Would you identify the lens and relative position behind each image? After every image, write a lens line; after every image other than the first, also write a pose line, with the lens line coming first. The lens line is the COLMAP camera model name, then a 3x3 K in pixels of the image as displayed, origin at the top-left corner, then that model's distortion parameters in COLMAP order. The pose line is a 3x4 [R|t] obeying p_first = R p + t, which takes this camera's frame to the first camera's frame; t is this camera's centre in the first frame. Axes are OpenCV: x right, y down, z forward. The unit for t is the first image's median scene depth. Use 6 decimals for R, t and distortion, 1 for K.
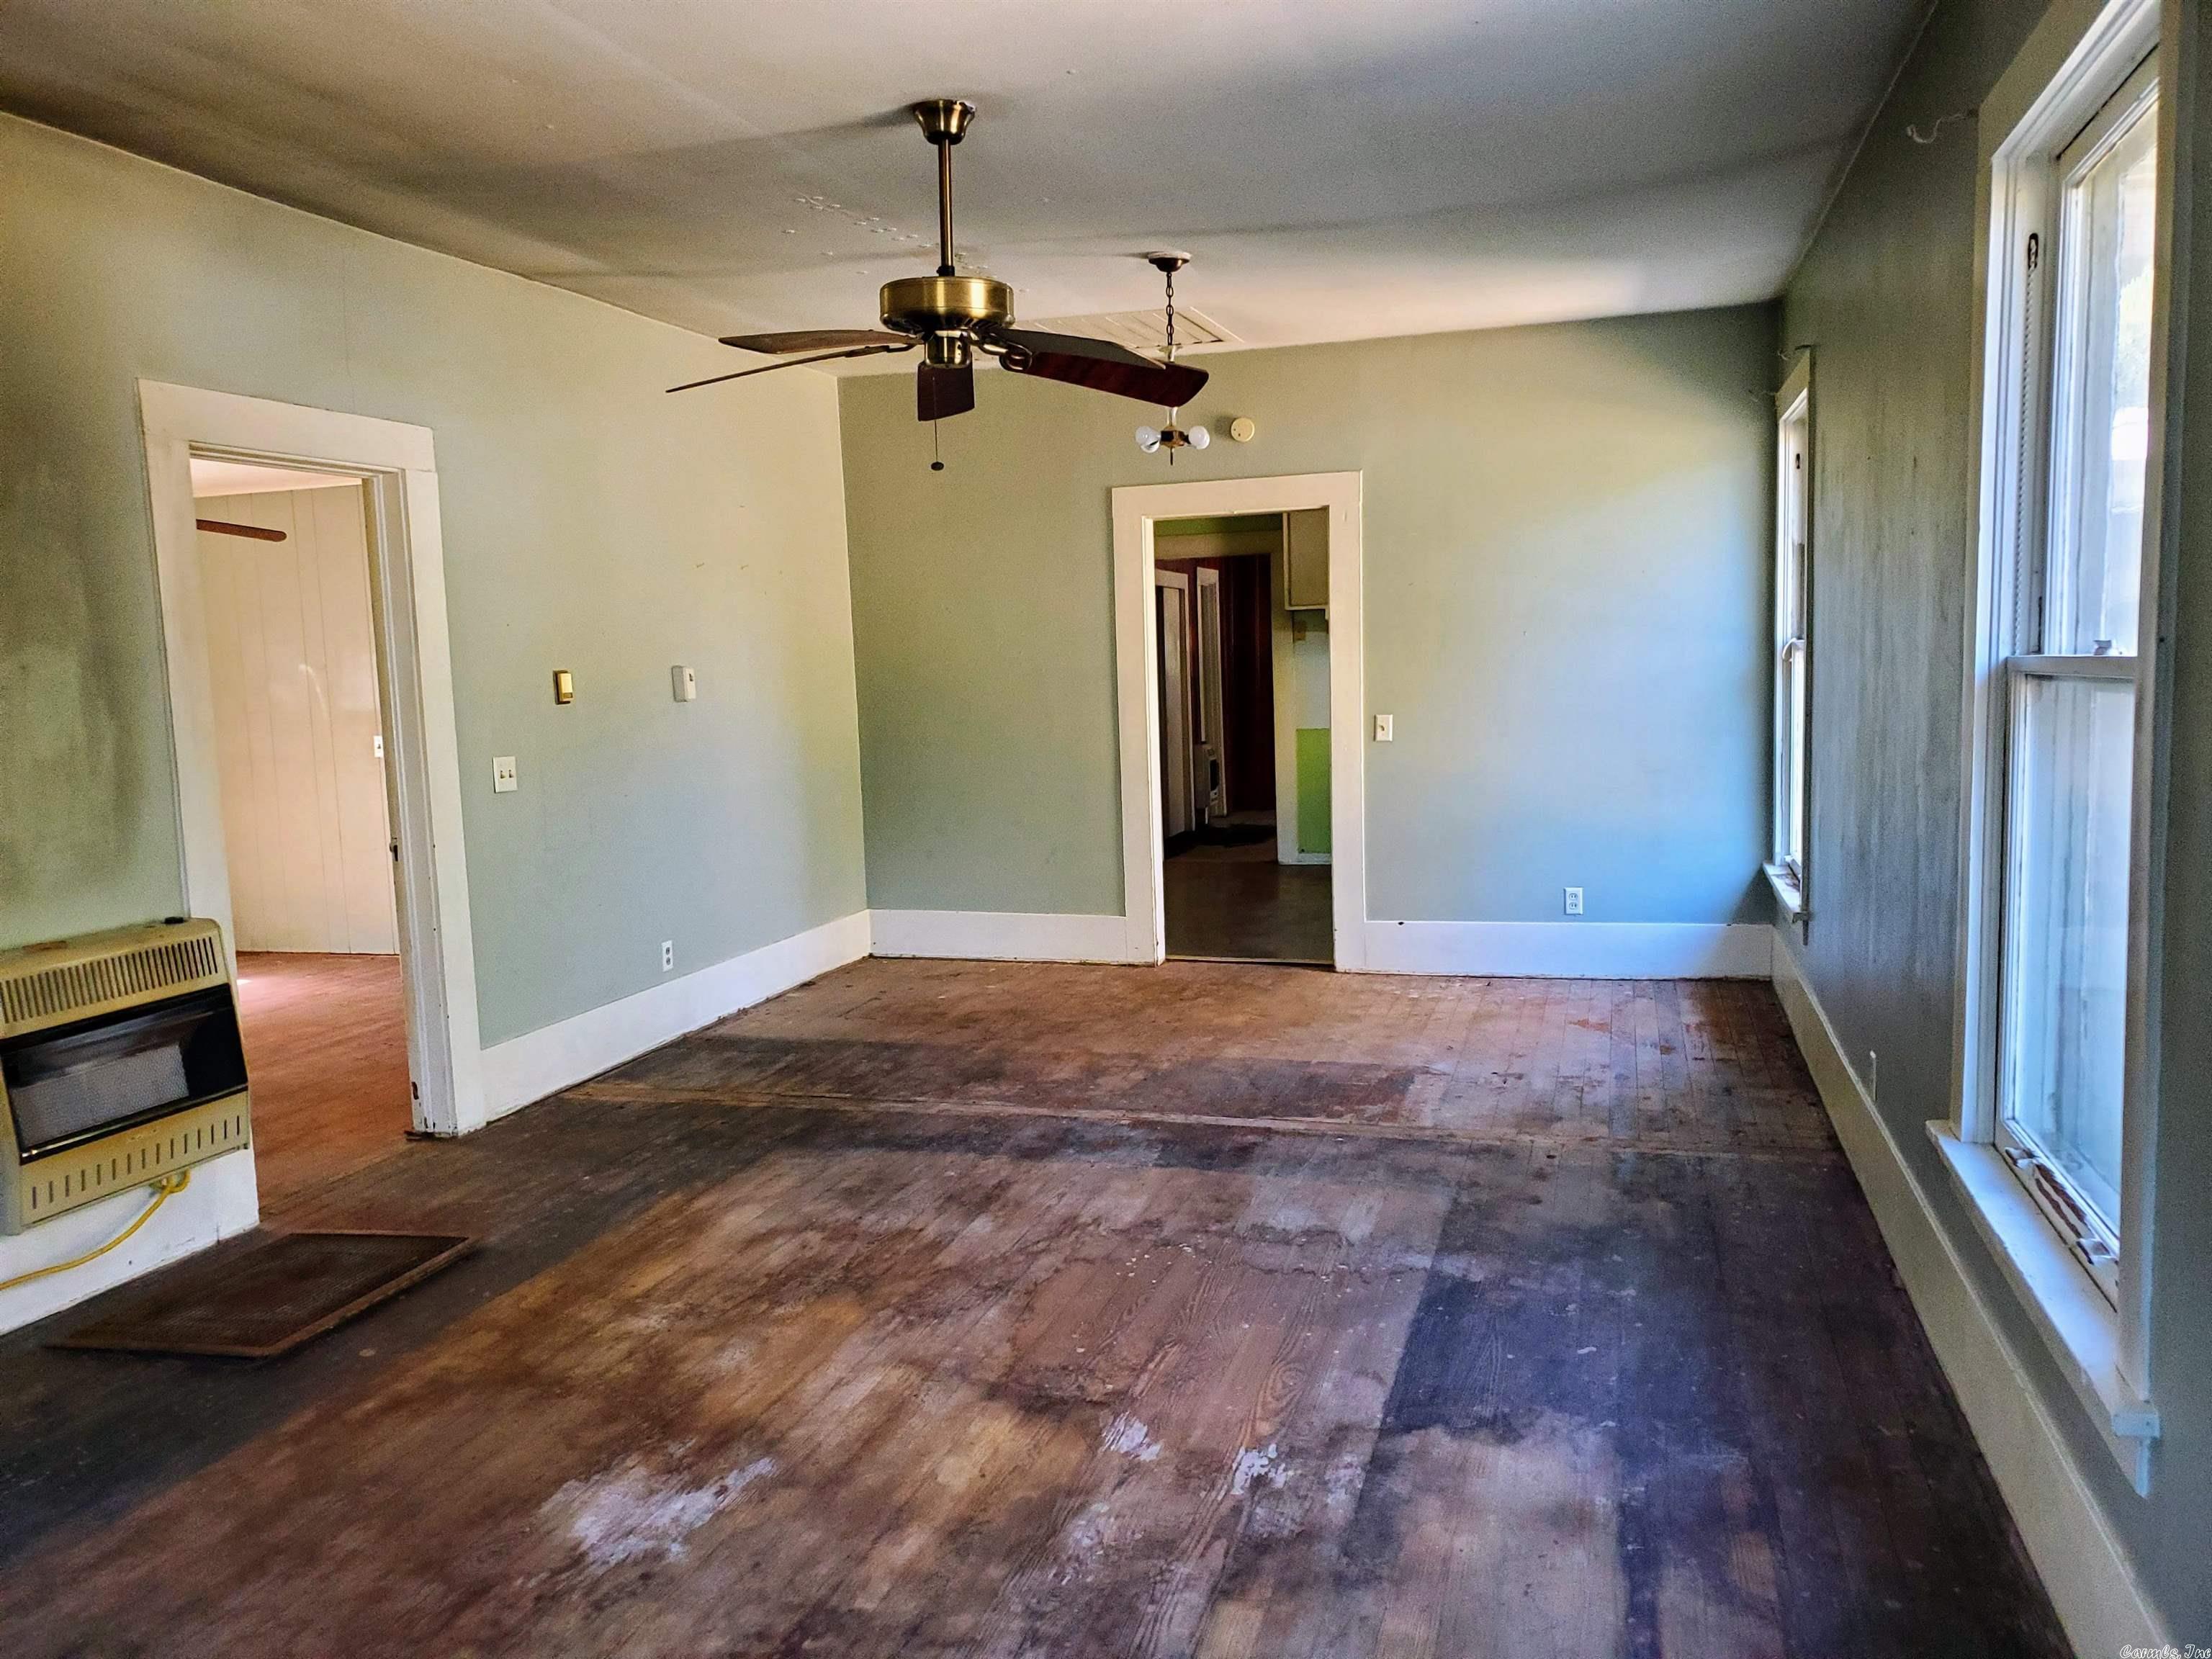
lens RADIAL K [[1684.8, 0, 1072.7], [0, 1684.8, 837.5], [0, 0, 1]] dist [-0.004300, 0.046085]
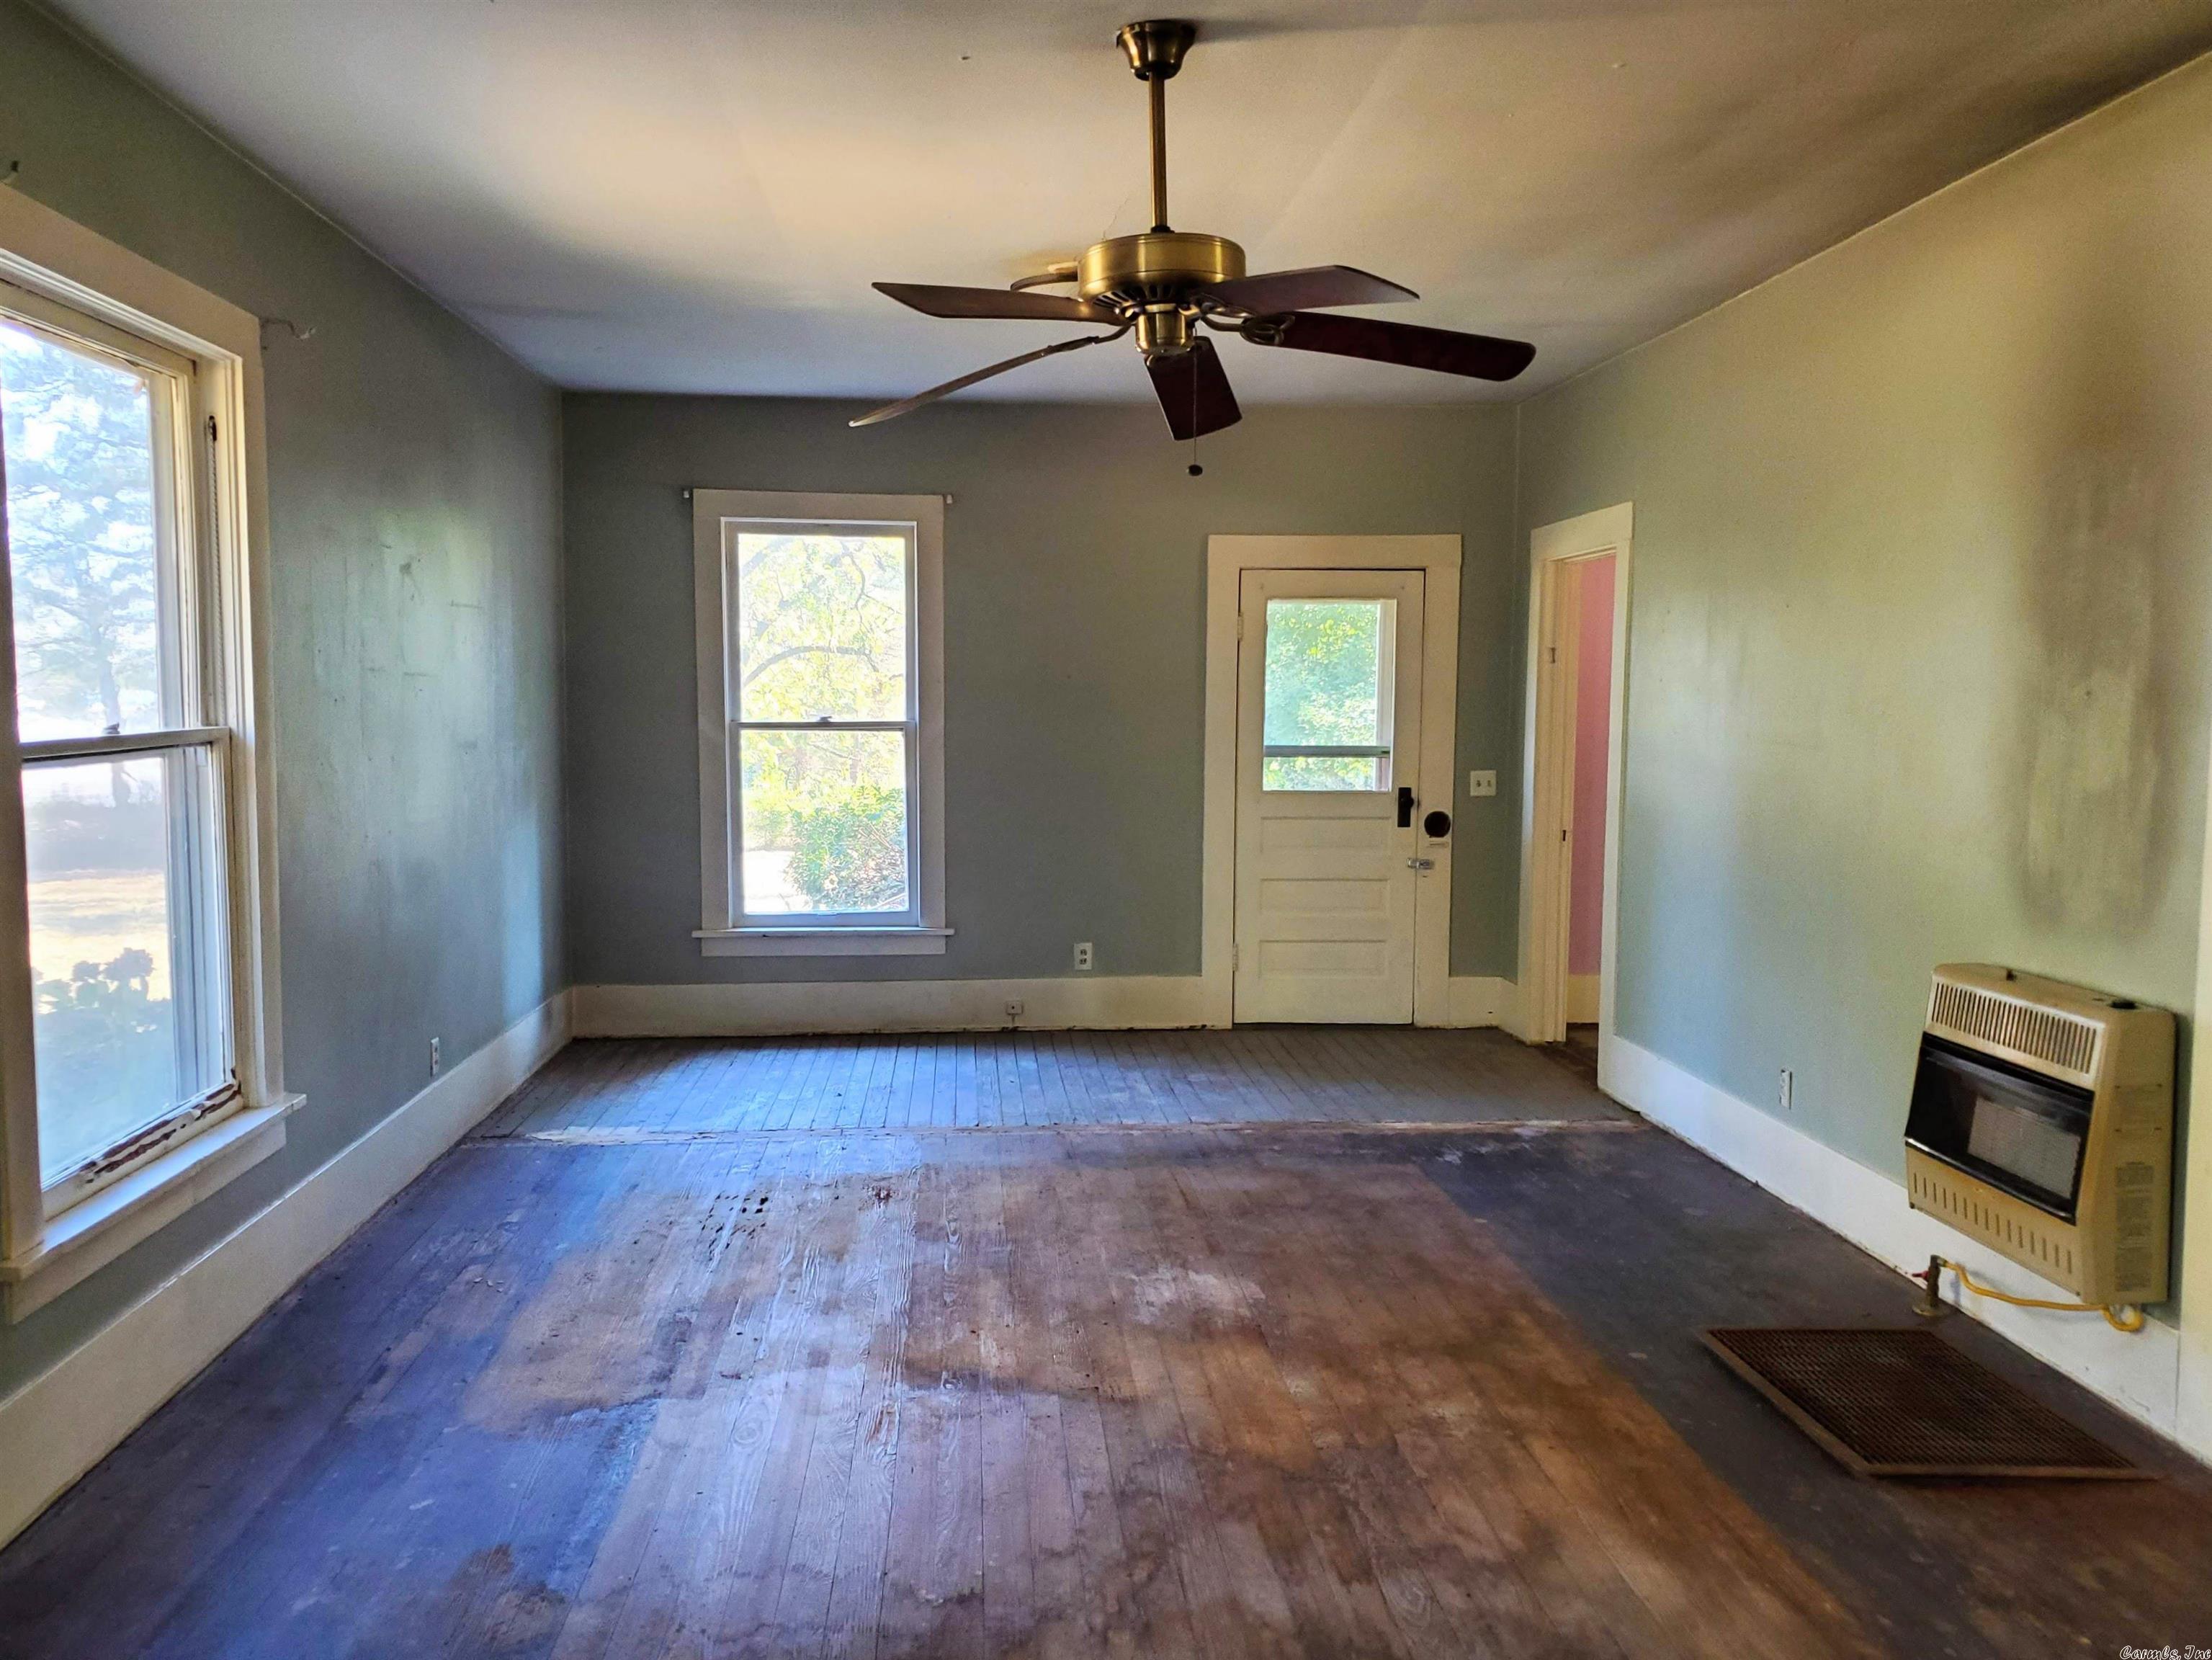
lens RADIAL K [[1685.0, 0, 1072.7], [0, 1685.0, 838.0], [0, 0, 1]] dist [-0.004300, 0.046085]
pose [[-0.929845, 0.059730, -0.363071, 0.259794], [-0.012611, 0.980983, 0.193681, -0.200707], [0.367735, 0.184672, -0.911409, 1.699443]]
